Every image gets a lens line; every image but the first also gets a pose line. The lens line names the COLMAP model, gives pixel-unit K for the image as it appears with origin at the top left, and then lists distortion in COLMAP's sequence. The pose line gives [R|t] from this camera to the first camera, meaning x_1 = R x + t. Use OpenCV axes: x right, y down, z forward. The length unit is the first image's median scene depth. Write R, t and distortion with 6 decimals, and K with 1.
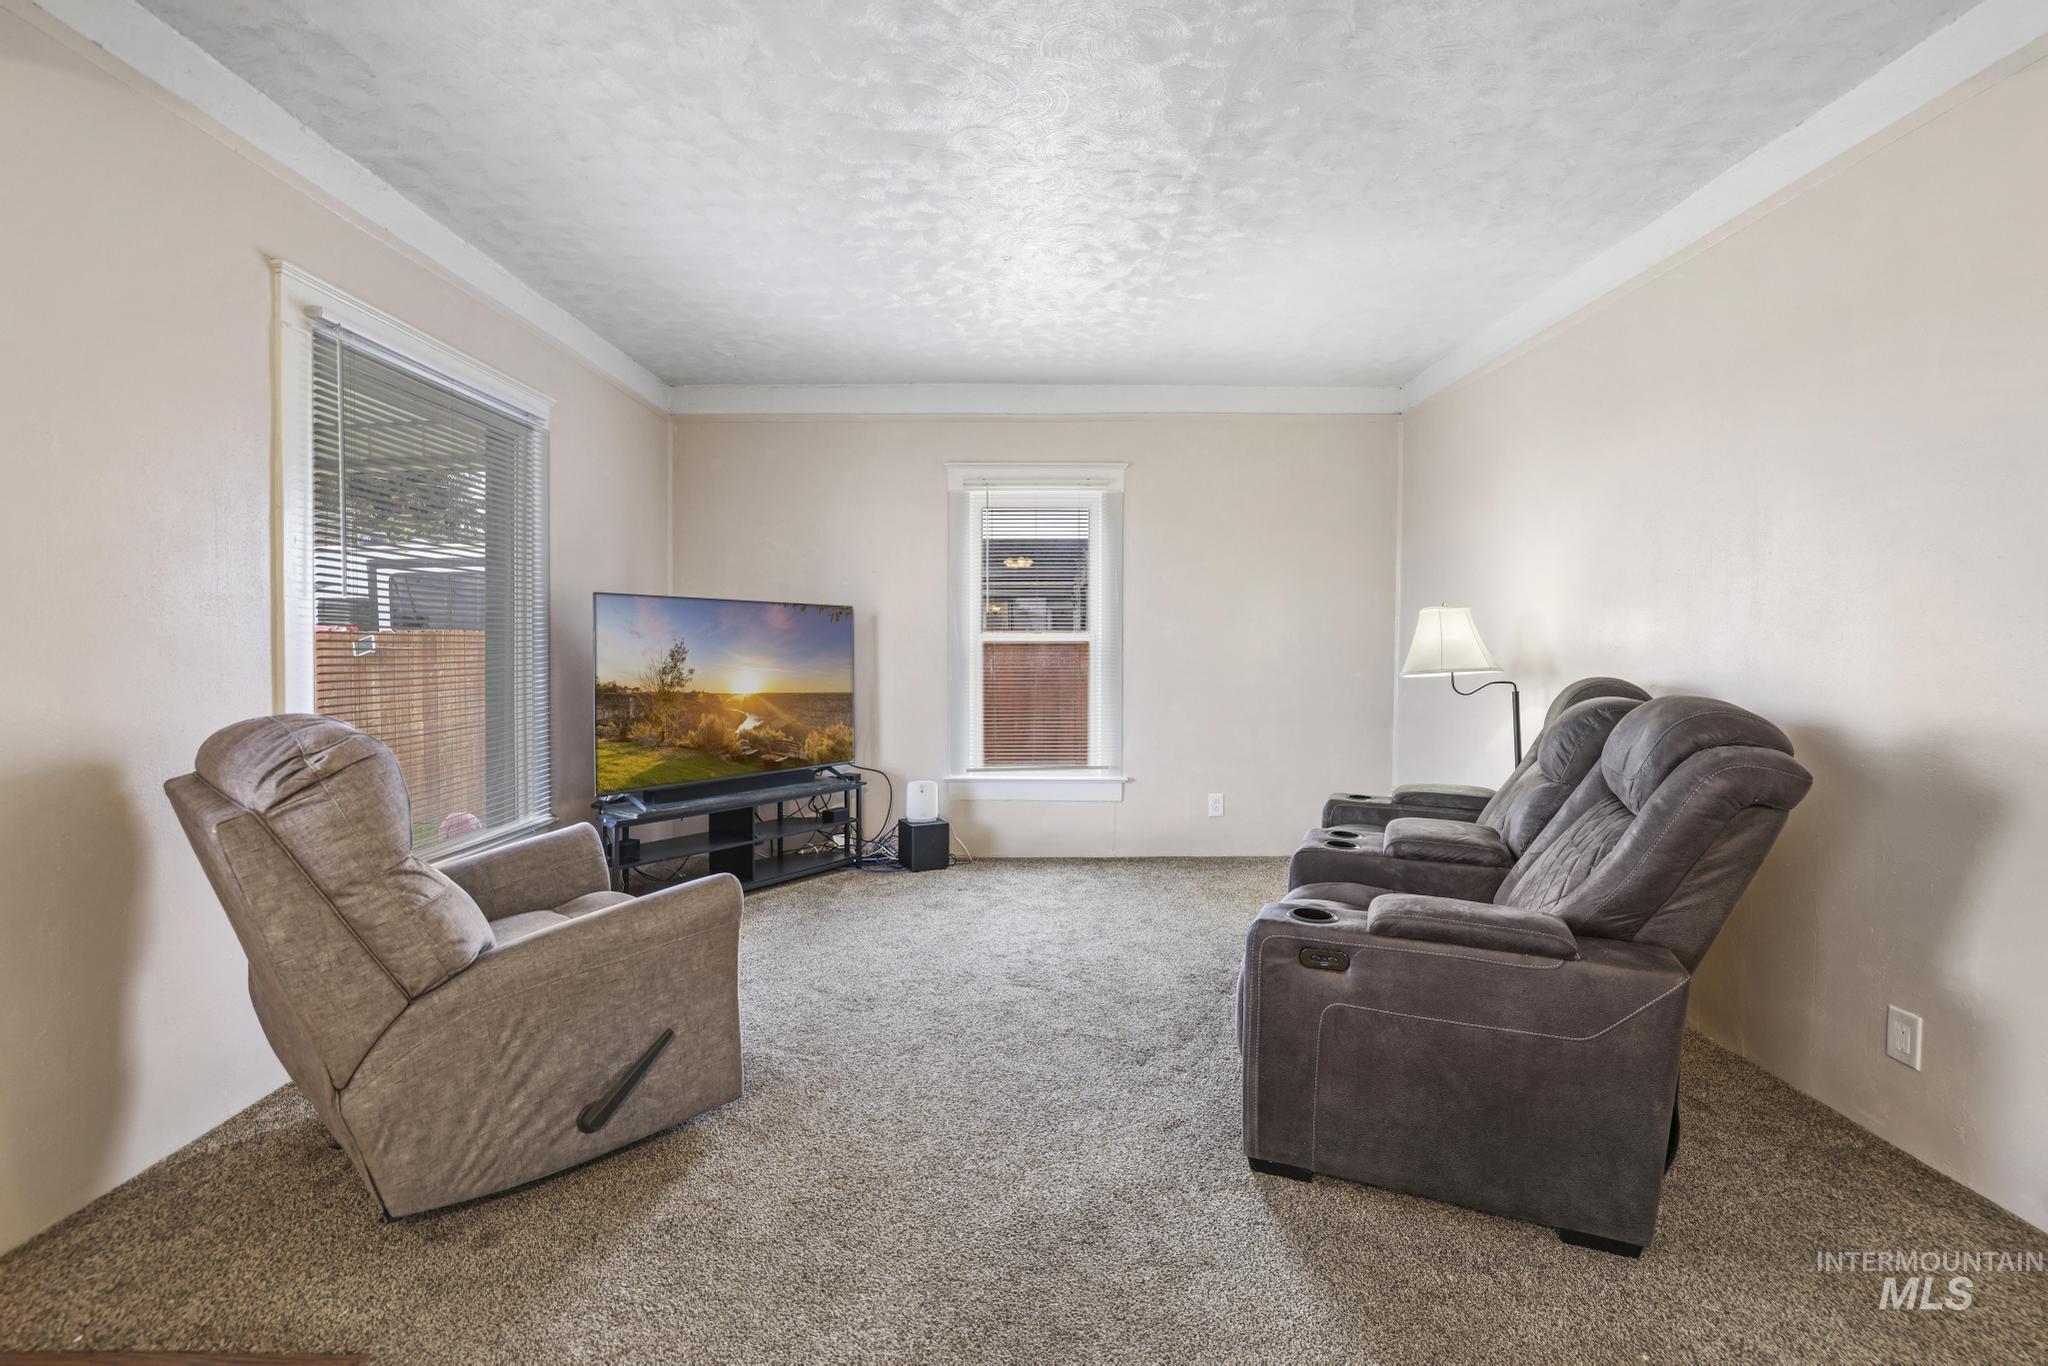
lens RADIAL K [[914.5, 0, 1023.1], [0, 914.5, 667.4], [0, 0, 1]] dist [-0.043491, 0.016289]
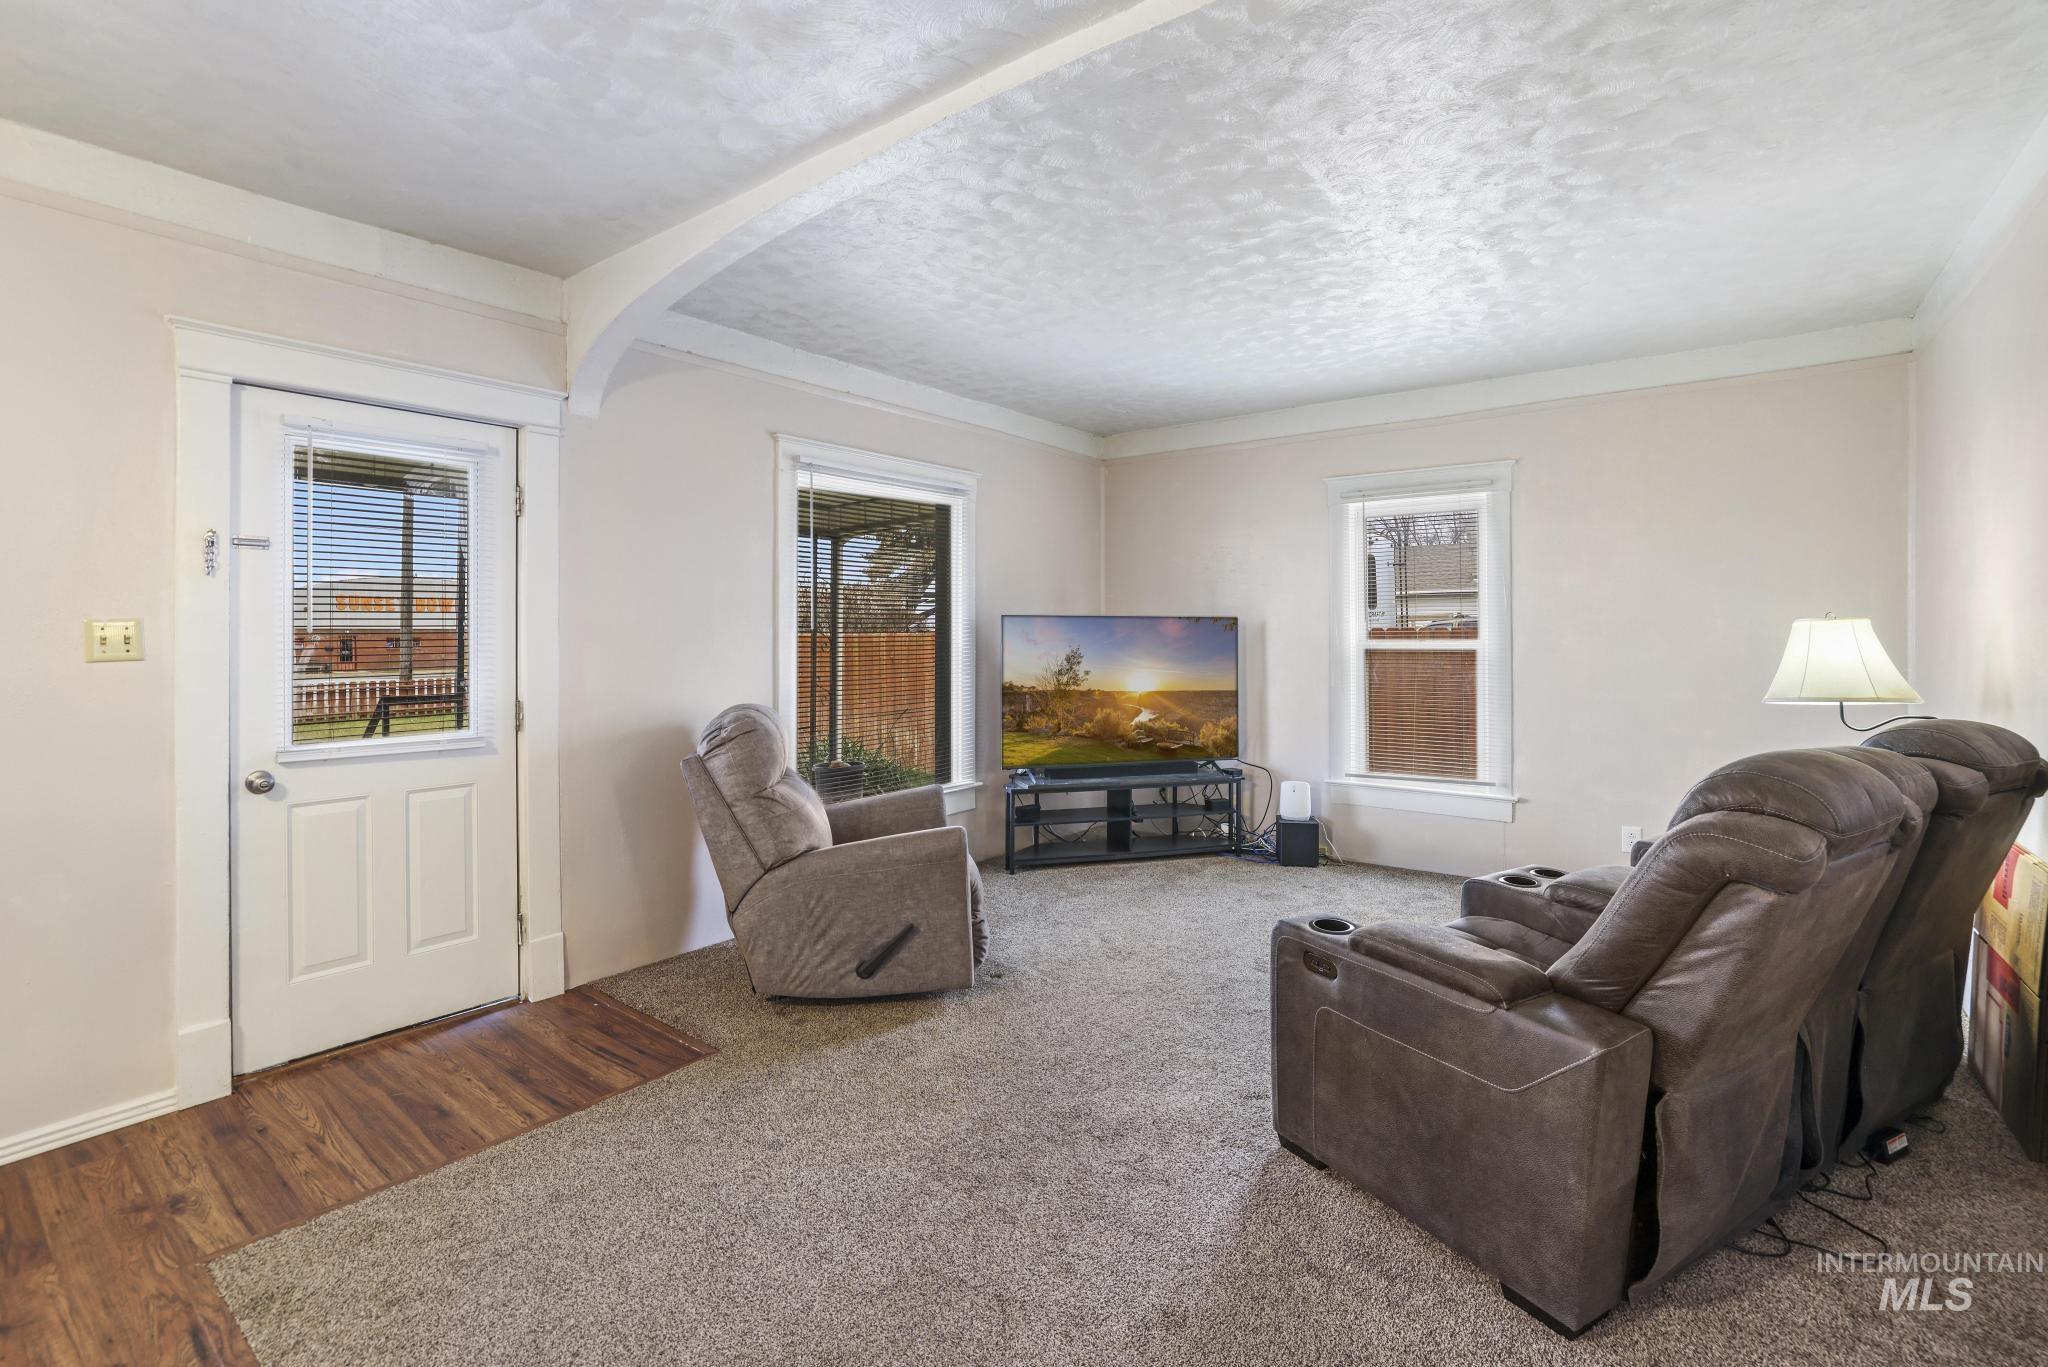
lens RADIAL K [[929.0, 0, 1015.3], [0, 929.0, 631.8], [0, 0, 1]] dist [-0.046846, 0.014906]
pose [[0.788739, -0.004658, -0.614711, 0.687481], [-0.010253, 0.999733, -0.020731, -0.054692], [0.614643, 0.022654, 0.788480, -0.115907]]
